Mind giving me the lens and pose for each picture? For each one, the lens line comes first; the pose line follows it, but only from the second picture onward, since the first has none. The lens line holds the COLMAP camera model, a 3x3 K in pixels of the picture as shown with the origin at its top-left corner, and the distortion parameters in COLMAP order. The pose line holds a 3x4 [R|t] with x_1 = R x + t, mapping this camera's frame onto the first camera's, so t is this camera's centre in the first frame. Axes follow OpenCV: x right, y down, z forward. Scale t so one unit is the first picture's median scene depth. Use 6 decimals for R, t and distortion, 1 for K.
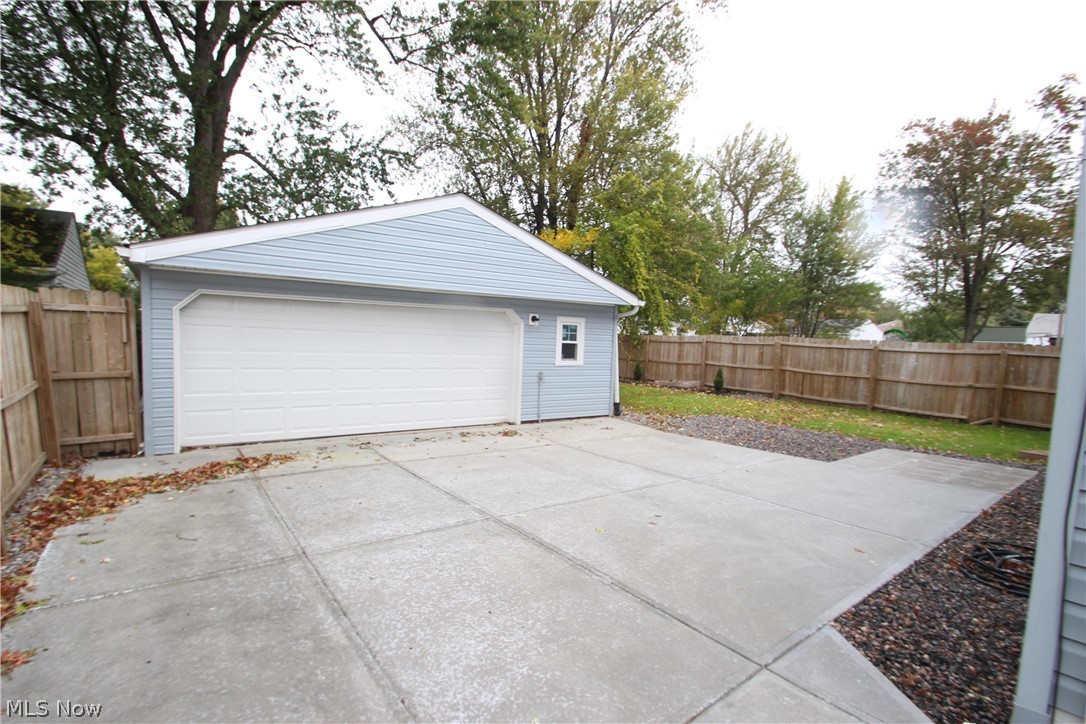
lens RADIAL K [[503.9, 0, 541.0], [0, 503.9, 359.7], [0, 0, 1]] dist [-0.009423, -0.005876]
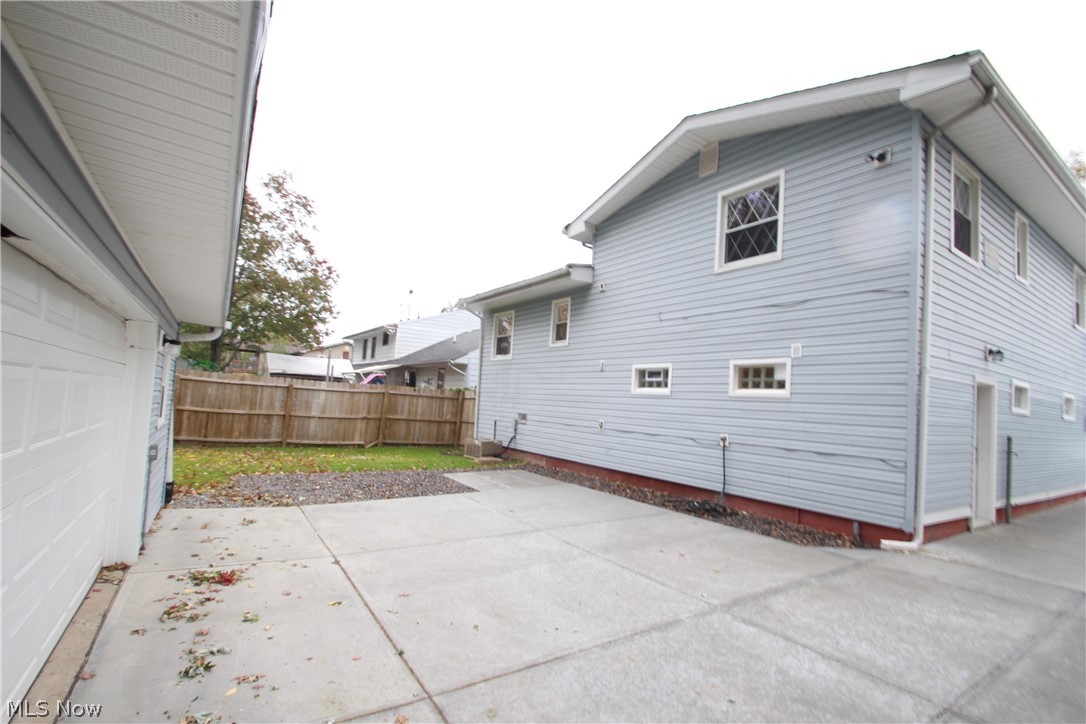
lens RADIAL K [[503.9, 0, 539.9], [0, 503.9, 371.4], [0, 0, 1]] dist [-0.009423, -0.005876]
pose [[0.065608, 0.029574, 0.997407, -0.411199], [-0.009335, 0.999535, -0.029023, -0.033153], [-0.997802, -0.007406, 0.065853, 0.505657]]
